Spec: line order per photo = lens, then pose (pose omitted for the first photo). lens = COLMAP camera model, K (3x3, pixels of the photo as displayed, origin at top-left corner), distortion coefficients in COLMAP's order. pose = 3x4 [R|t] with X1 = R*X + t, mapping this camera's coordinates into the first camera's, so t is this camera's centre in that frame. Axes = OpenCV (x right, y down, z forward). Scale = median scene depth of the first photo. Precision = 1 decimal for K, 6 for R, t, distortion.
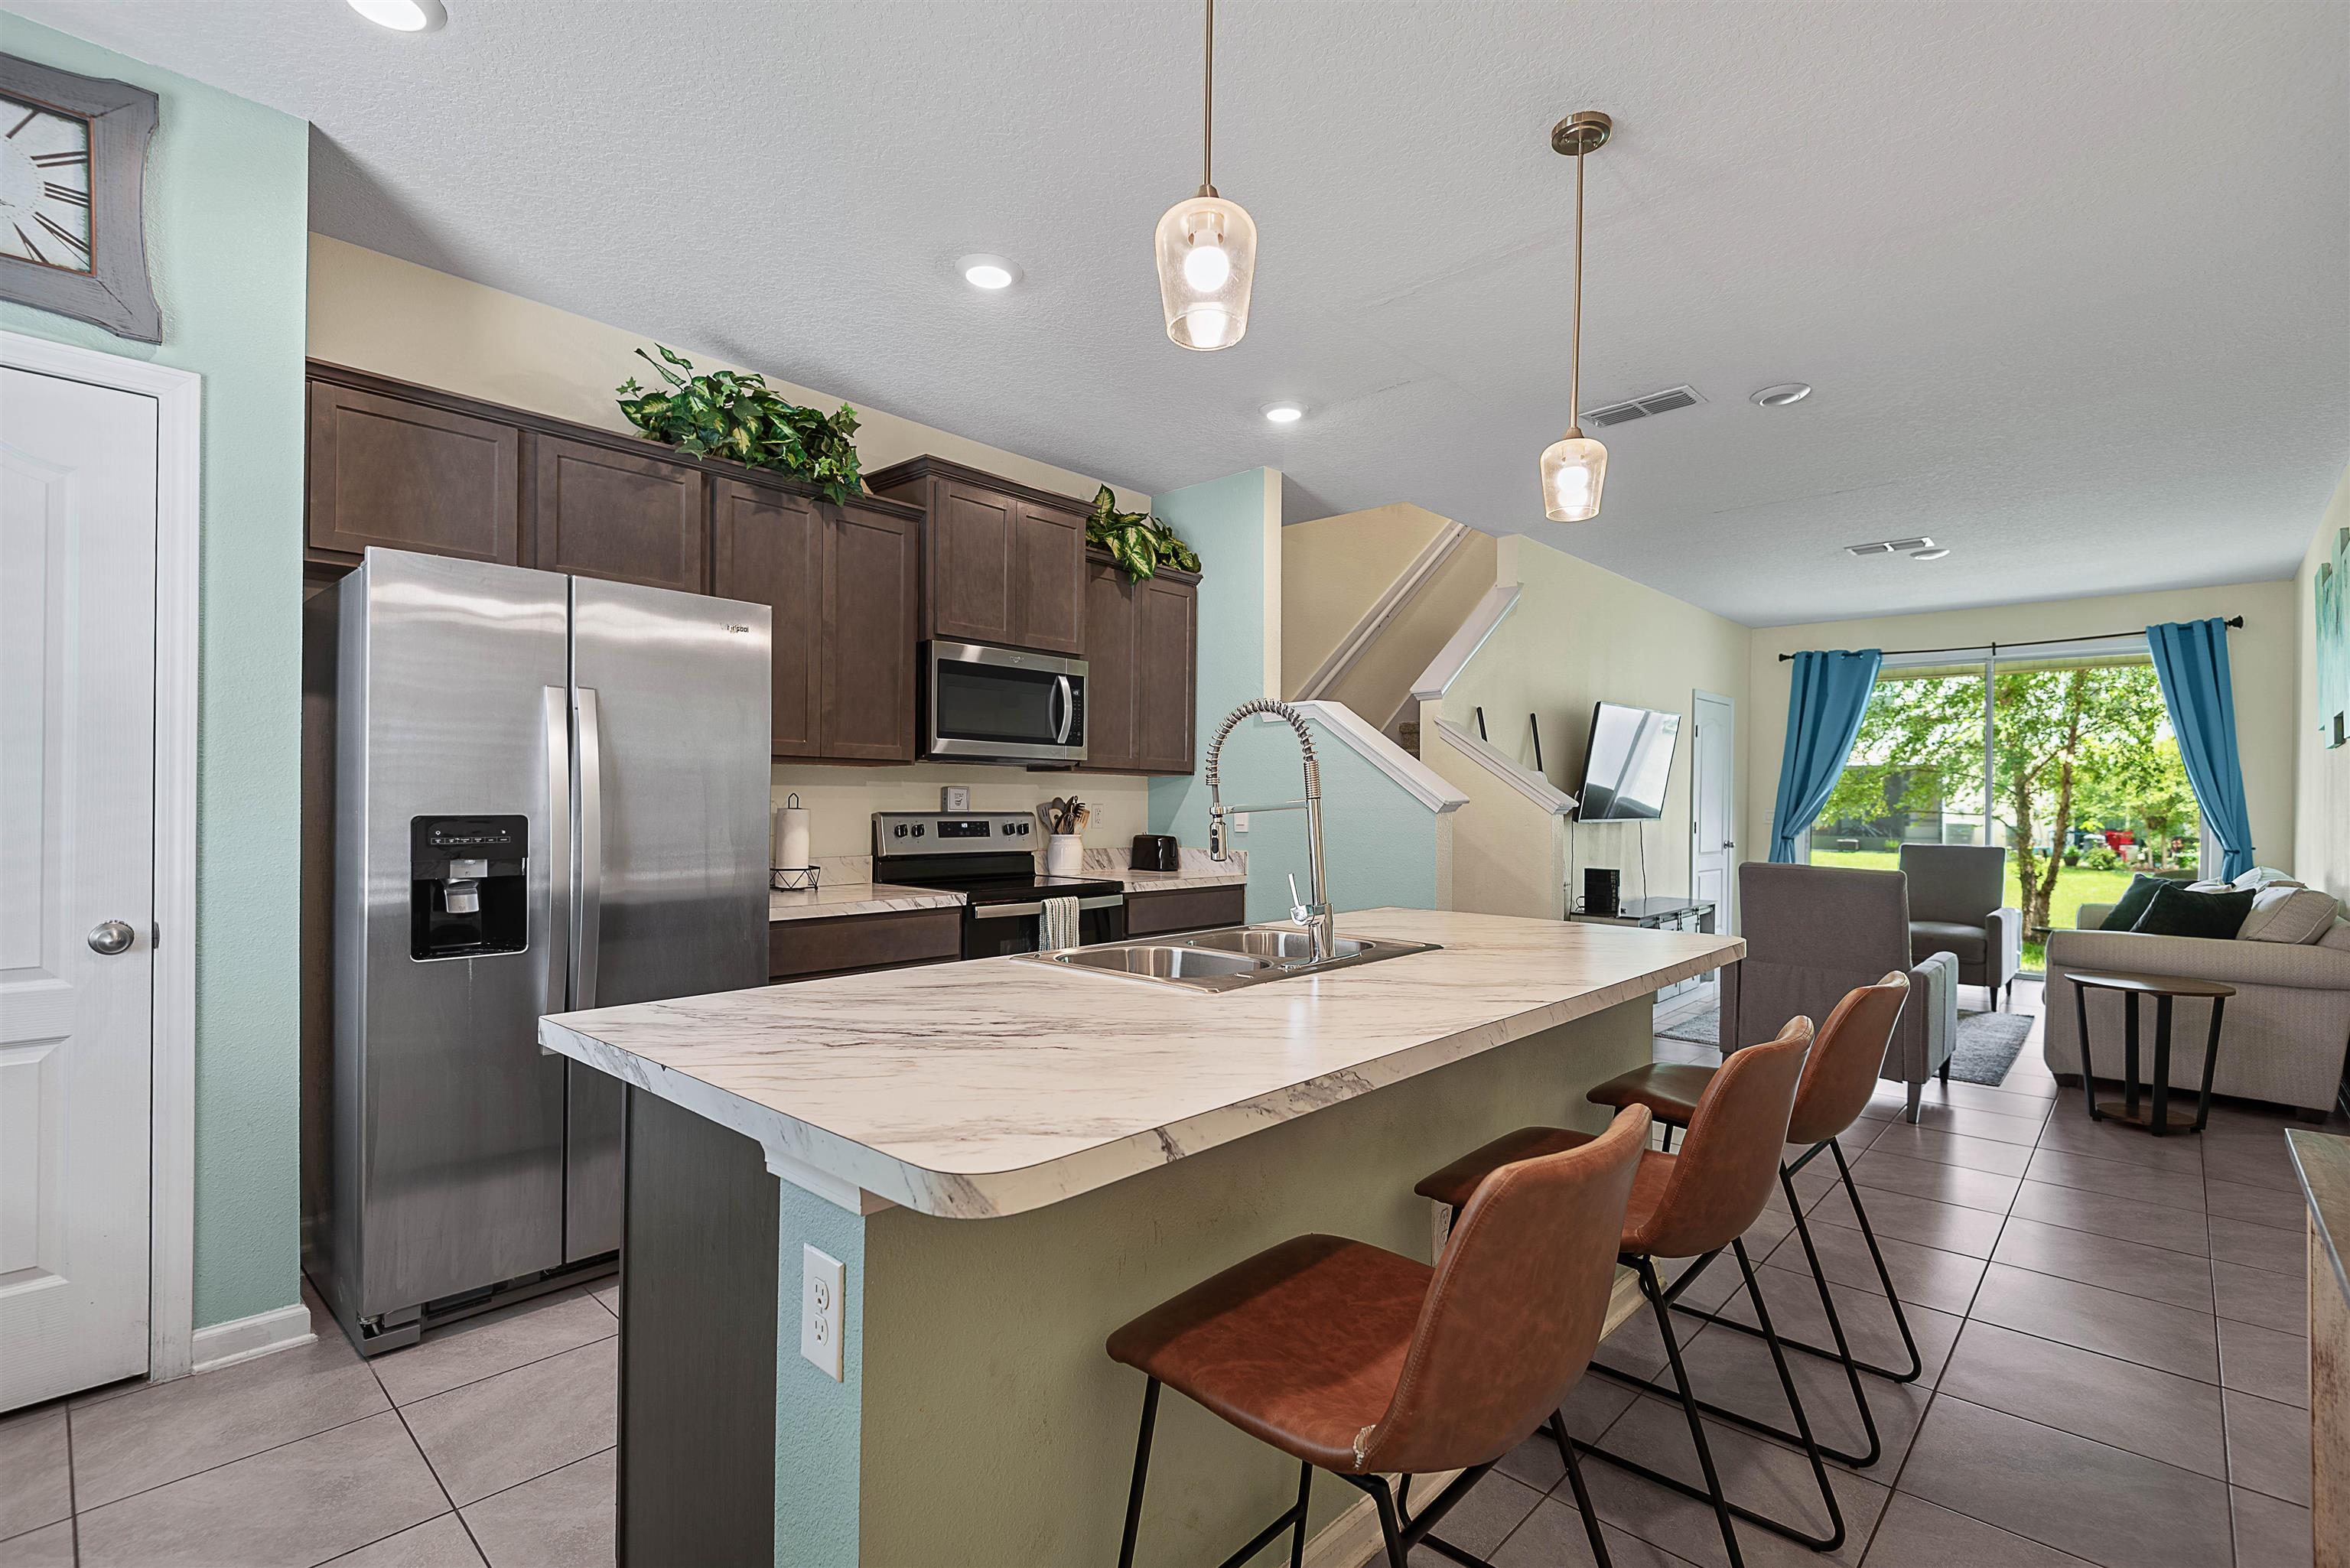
lens RADIAL K [[1061.3, 0, 1193.1], [0, 1061.3, 800.0], [0, 0, 1]] dist [0.020116, -0.010510]
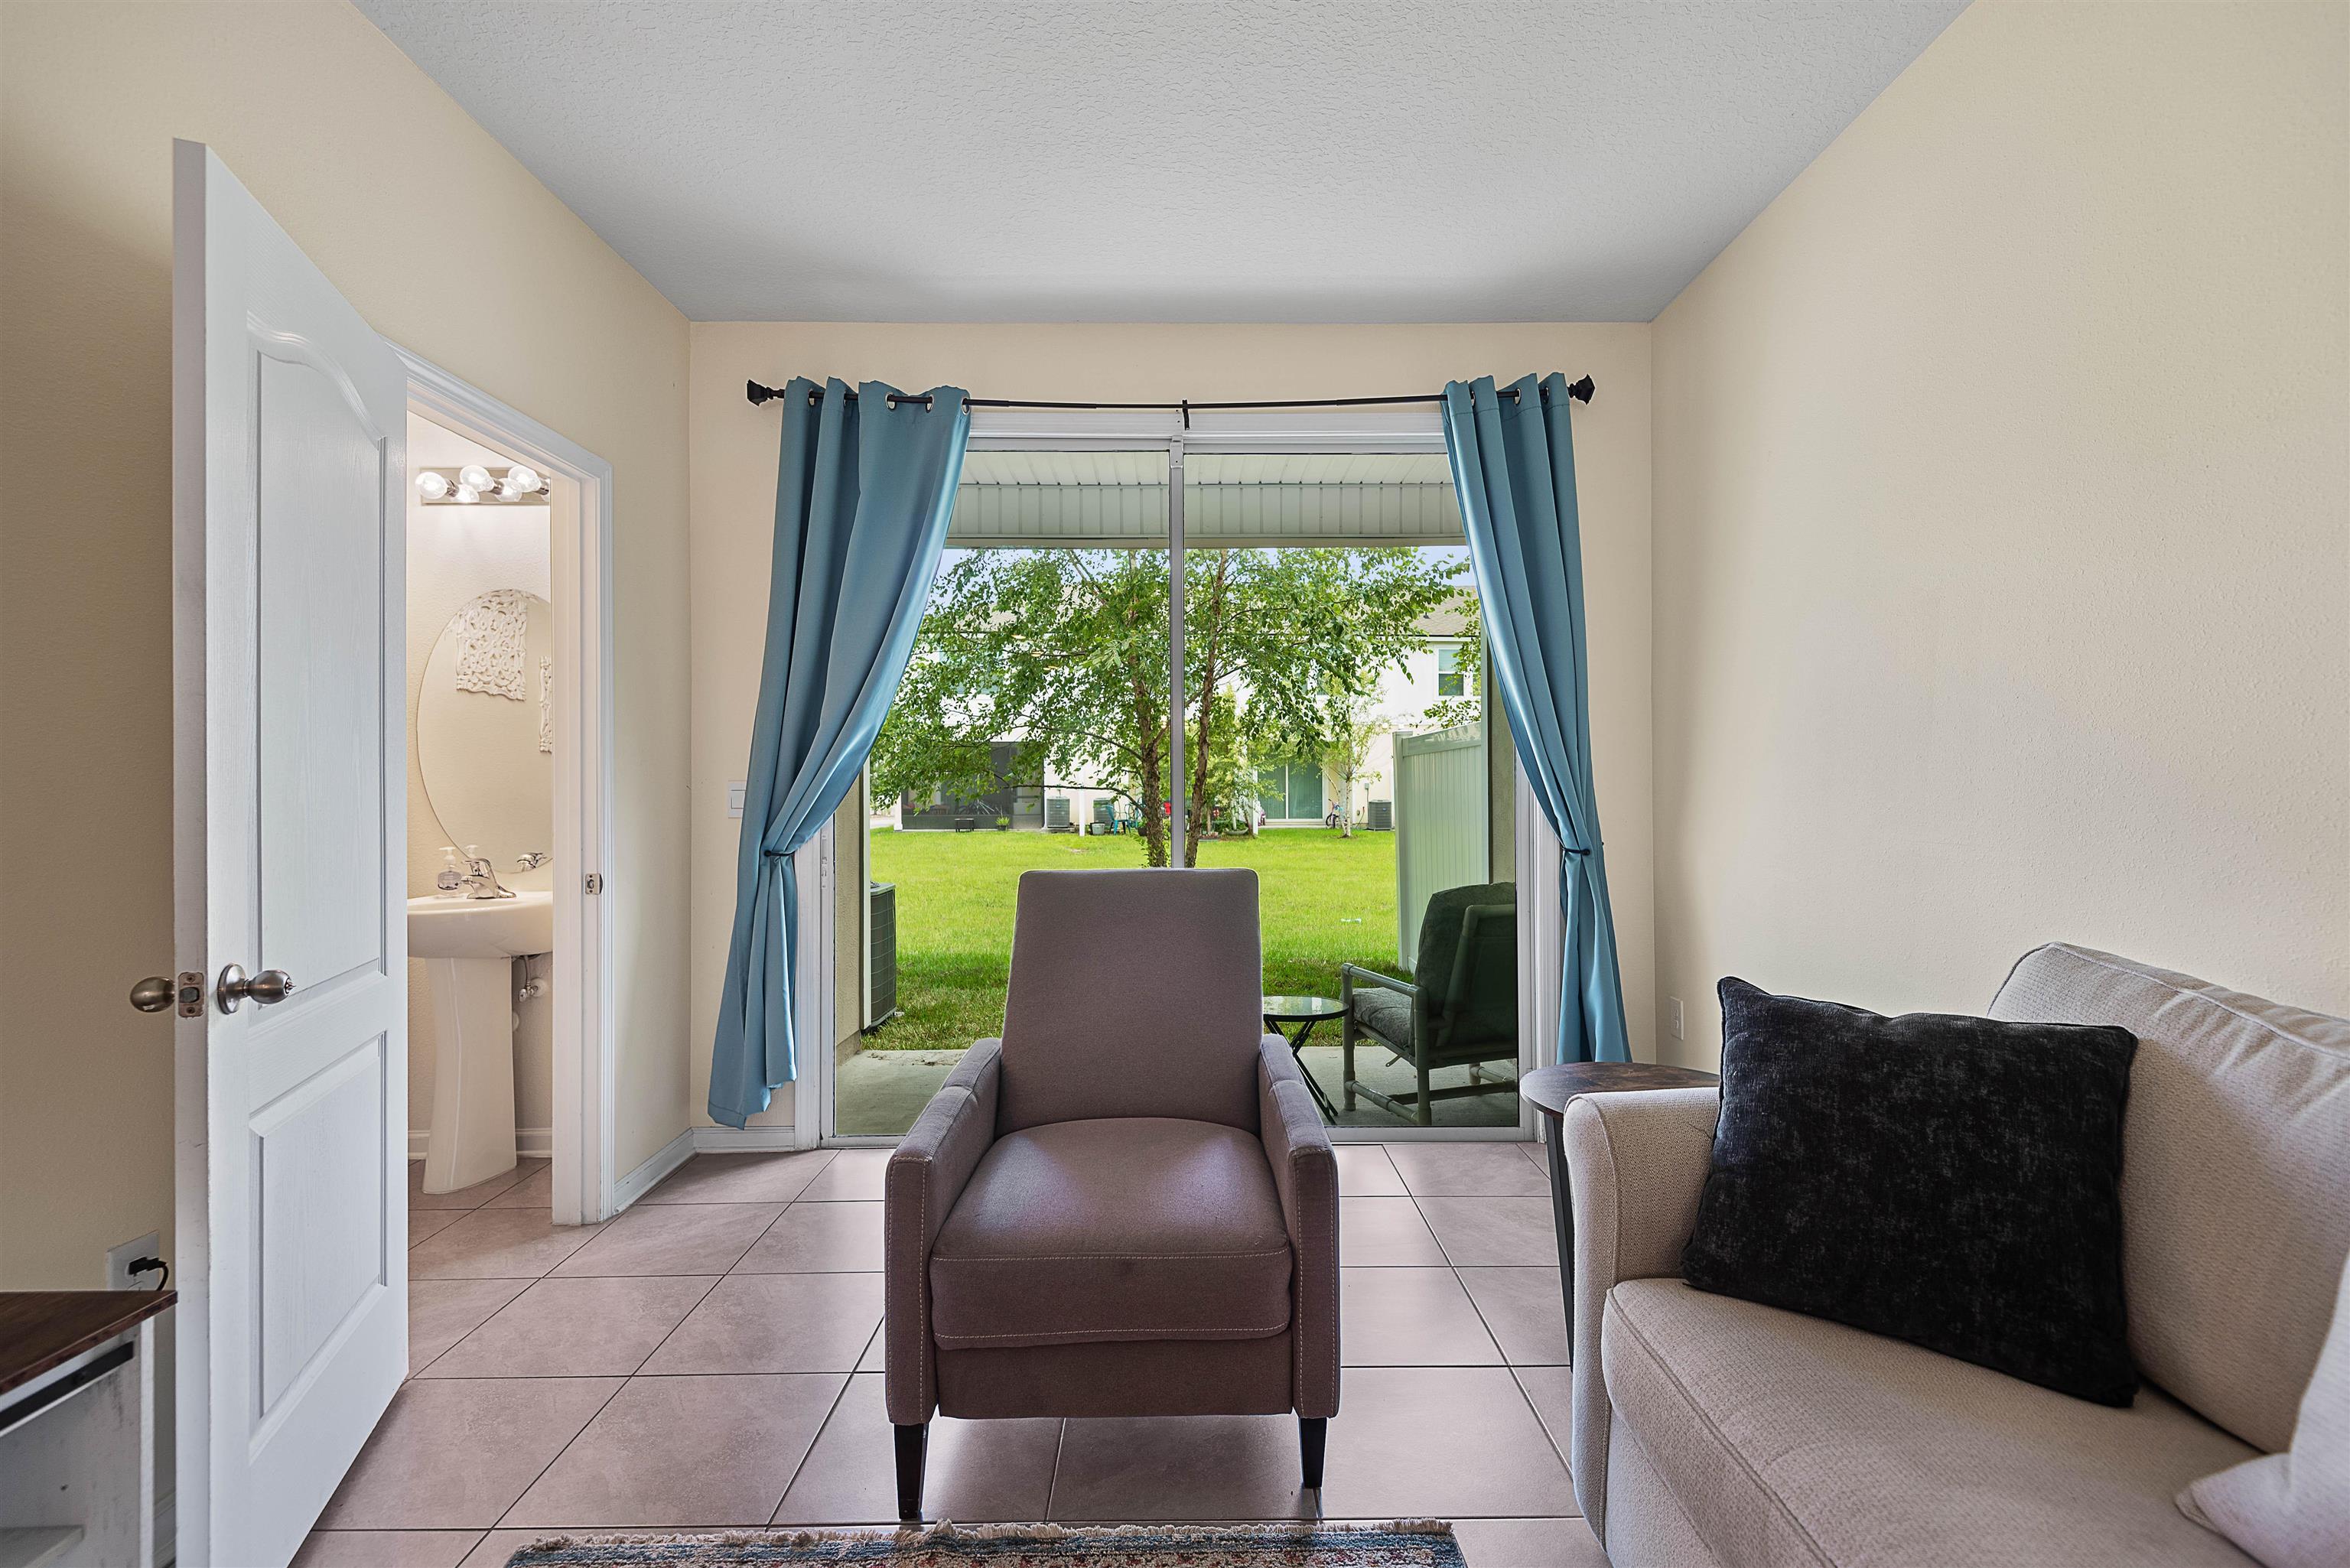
lens RADIAL K [[1061.3, 0, 1189.5], [0, 1061.3, 785.5], [0, 0, 1]] dist [0.020116, -0.010510]
pose [[0.729252, -0.012782, 0.684126, 0.792220], [0.009937, 0.999918, 0.008090, 0.017546], [-0.684173, 0.000899, 0.729319, 1.206277]]
